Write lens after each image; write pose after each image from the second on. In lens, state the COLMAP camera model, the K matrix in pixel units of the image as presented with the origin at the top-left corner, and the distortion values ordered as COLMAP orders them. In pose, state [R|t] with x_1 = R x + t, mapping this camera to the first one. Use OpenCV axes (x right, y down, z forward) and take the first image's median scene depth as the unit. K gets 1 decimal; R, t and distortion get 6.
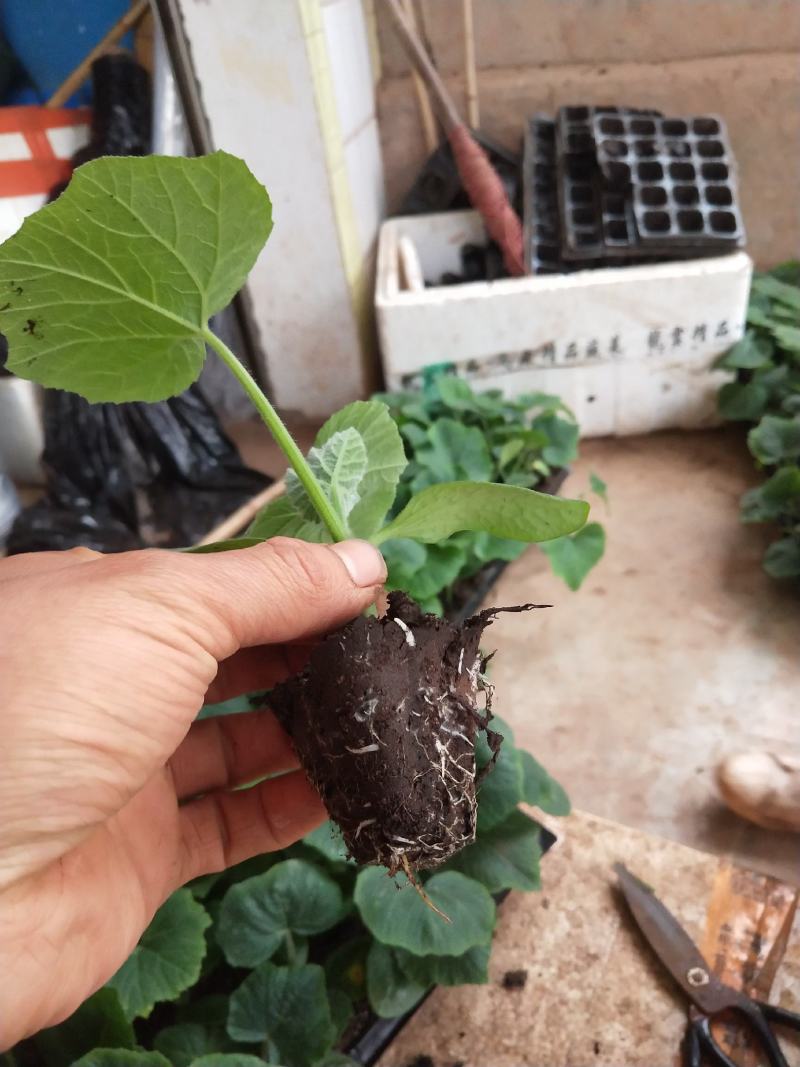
lens RADIAL K [[854.6, 0, 400.0], [0, 854.6, 533.5], [0, 0, 1]] dist [-0.045986, 0.068303]
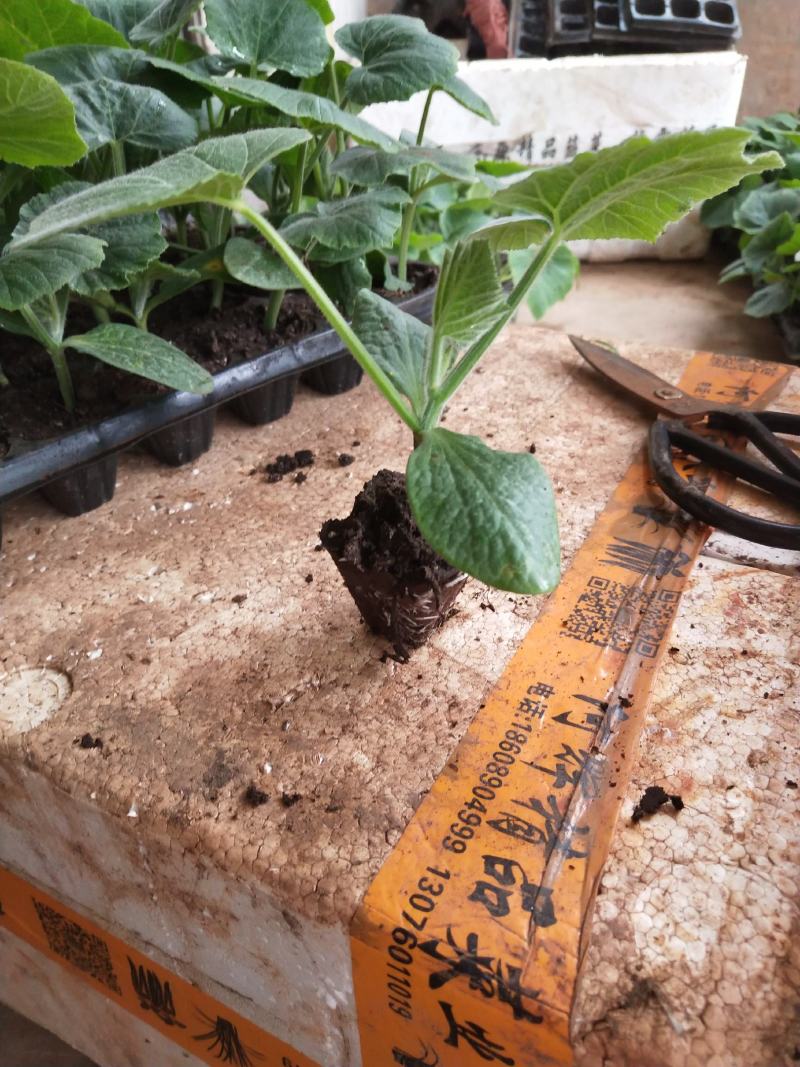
lens RADIAL K [[849.9, 0, 401.9], [0, 849.9, 525.2], [0, 0, 1]] dist [-0.038351, 0.064305]
pose [[0.995864, 0.080147, 0.042797, 0.045548], [-0.078260, 0.995958, -0.044087, 0.358464], [-0.046157, 0.040555, 0.998111, 0.131176]]
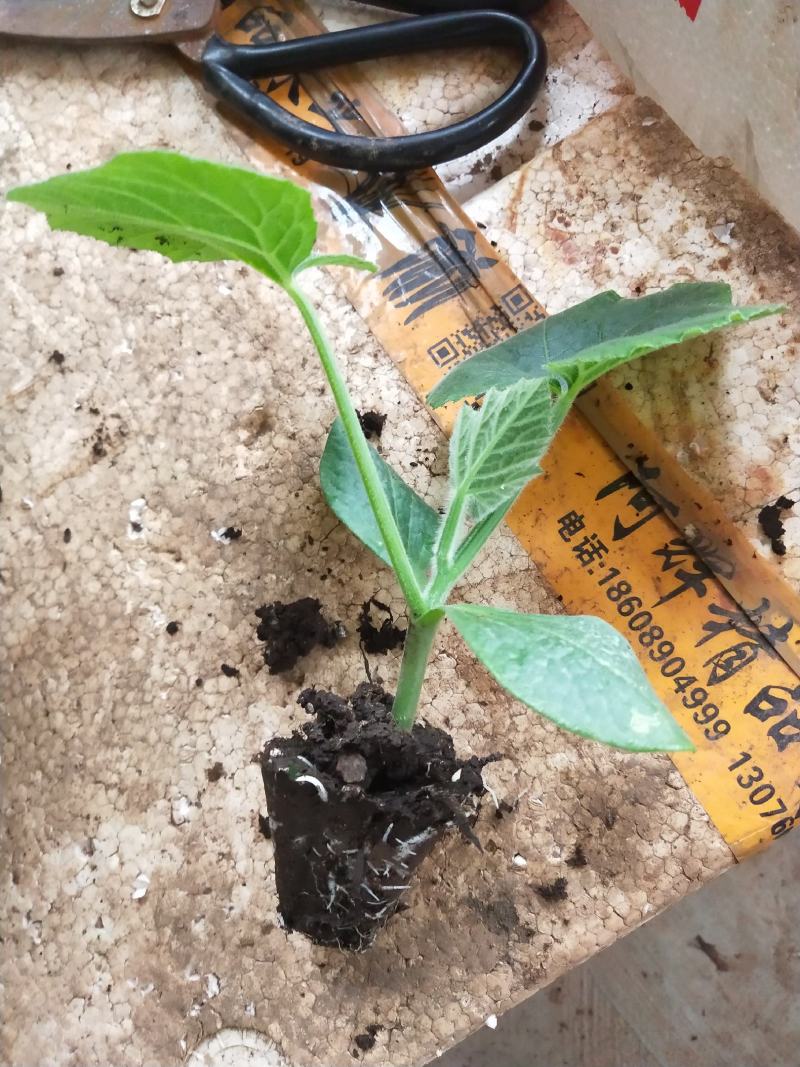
lens RADIAL K [[854.6, 0, 400.0], [0, 854.6, 533.5], [0, 0, 1]] dist [-0.045986, 0.068303]
pose [[0.505549, -0.829327, 0.237985, 0.026660], [0.559454, 0.525074, 0.641333, 0.232991], [-0.656835, -0.191084, 0.729421, 0.251344]]
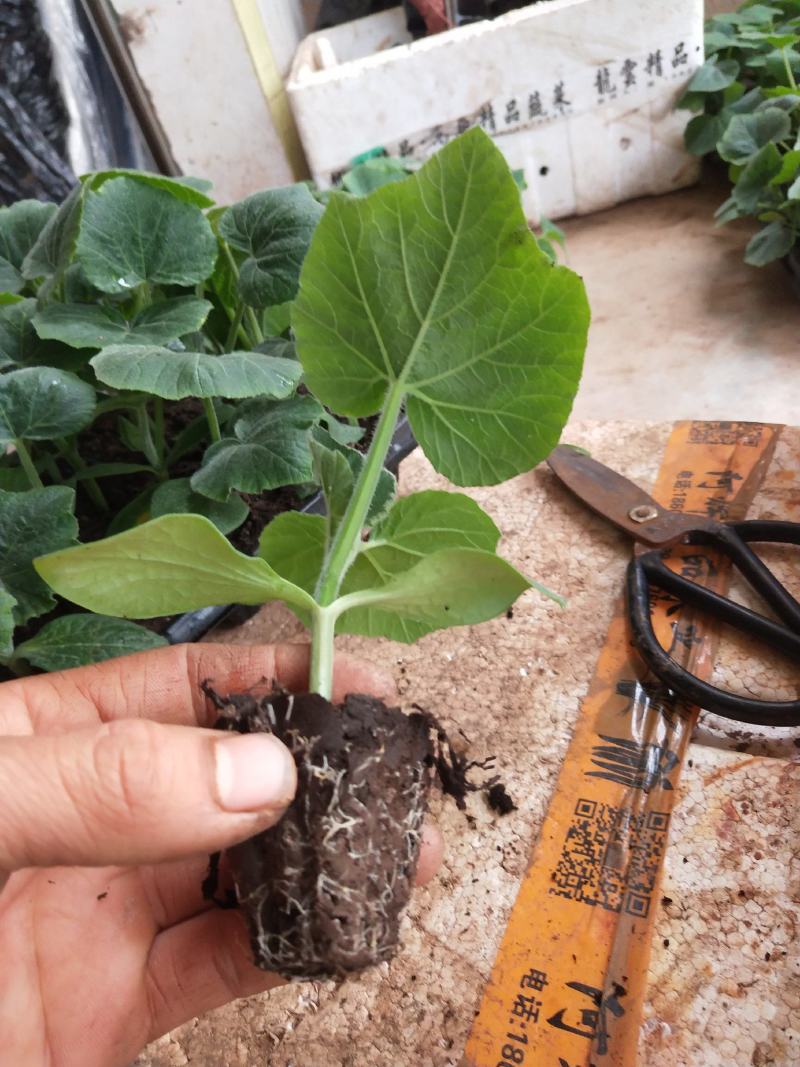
lens RADIAL K [[849.9, 0, 401.9], [0, 849.9, 525.2], [0, 0, 1]] dist [-0.038351, 0.064305]
pose [[0.990226, -0.133760, -0.039516, 0.090047], [0.134754, 0.990597, 0.023642, 0.252225], [0.035982, -0.028735, 0.998939, 0.139238]]
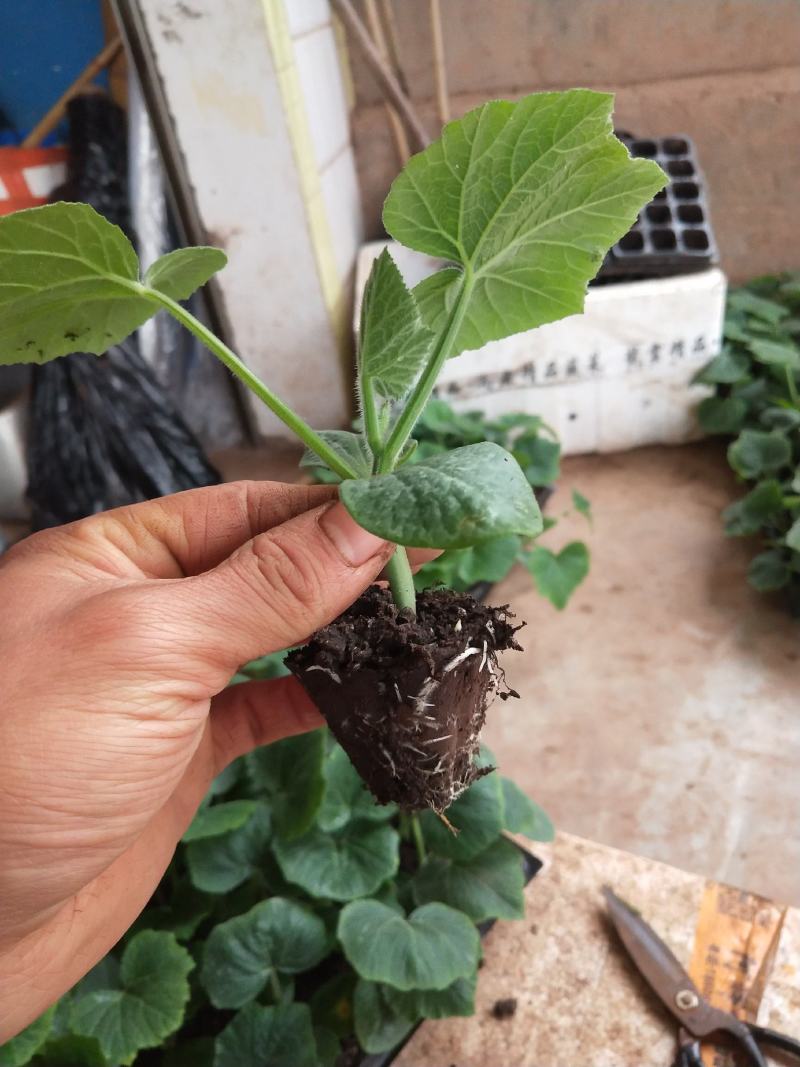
lens RADIAL K [[854.6, 0, 400.0], [0, 854.6, 533.5], [0, 0, 1]] dist [-0.045986, 0.068303]
pose [[0.999505, -0.030261, 0.008636, 0.010721], [0.030427, 0.999341, -0.019810, -0.009188], [-0.008030, 0.020063, 0.999766, -0.005081]]
